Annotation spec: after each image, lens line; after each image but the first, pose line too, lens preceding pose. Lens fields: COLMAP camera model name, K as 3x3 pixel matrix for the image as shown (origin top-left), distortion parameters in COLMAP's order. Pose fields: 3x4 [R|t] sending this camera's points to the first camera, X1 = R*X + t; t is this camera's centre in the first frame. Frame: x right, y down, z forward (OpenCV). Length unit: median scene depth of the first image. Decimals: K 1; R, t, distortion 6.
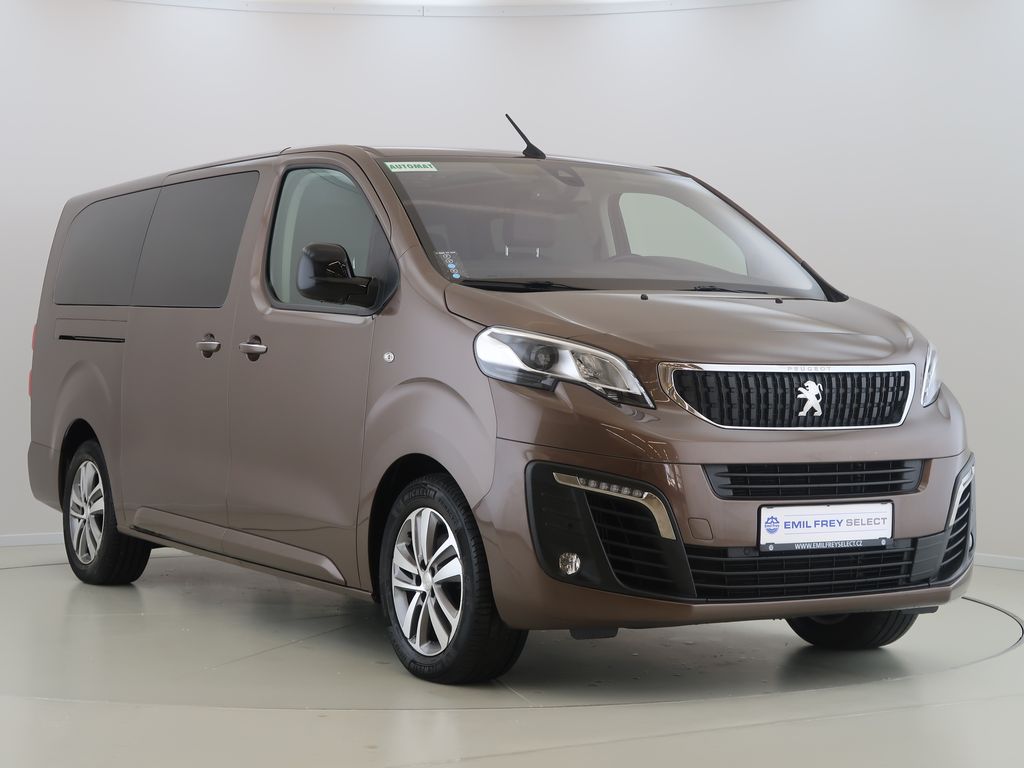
lens RADIAL K [[1753.5, 0, 511.5], [0, 1753.5, 379.6], [0, 0, 1]] dist [-0.356064, 0.000000]
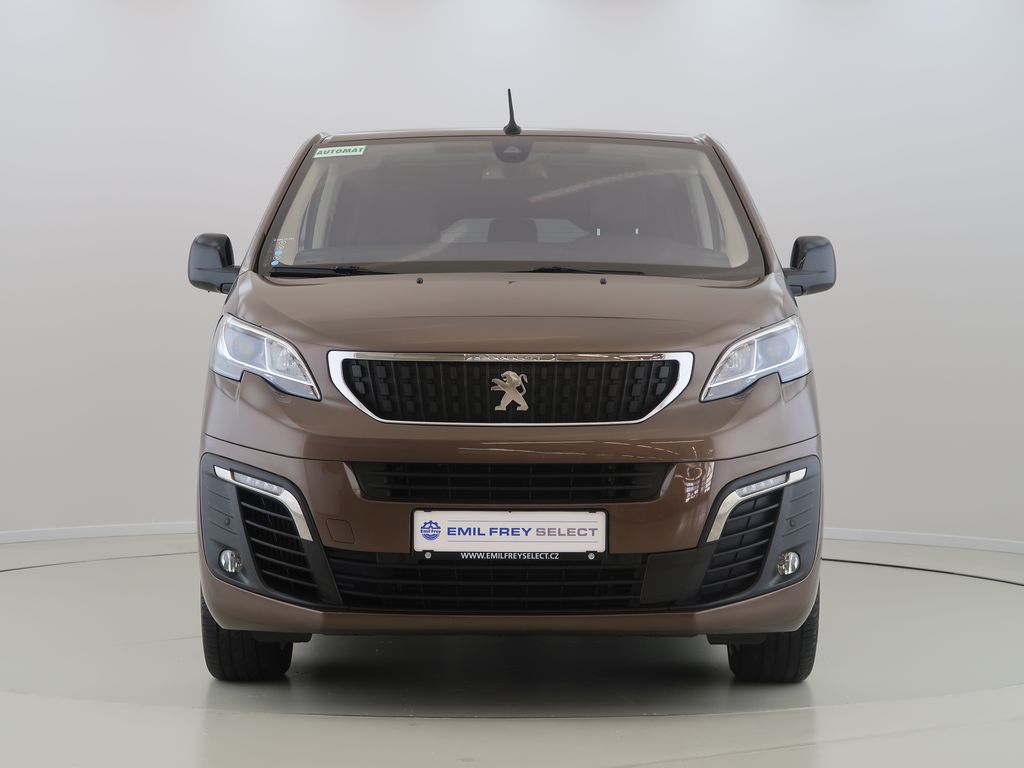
lens RADIAL K [[1753.5, 0, 512.5], [0, 1753.5, 384.9], [0, 0, 1]] dist [-0.356064, 0.000000]
pose [[0.931148, 0.005102, -0.364605, 0.503673], [-0.001279, 0.999942, 0.010727, -0.001860], [0.364638, -0.009522, 0.931101, 0.161859]]
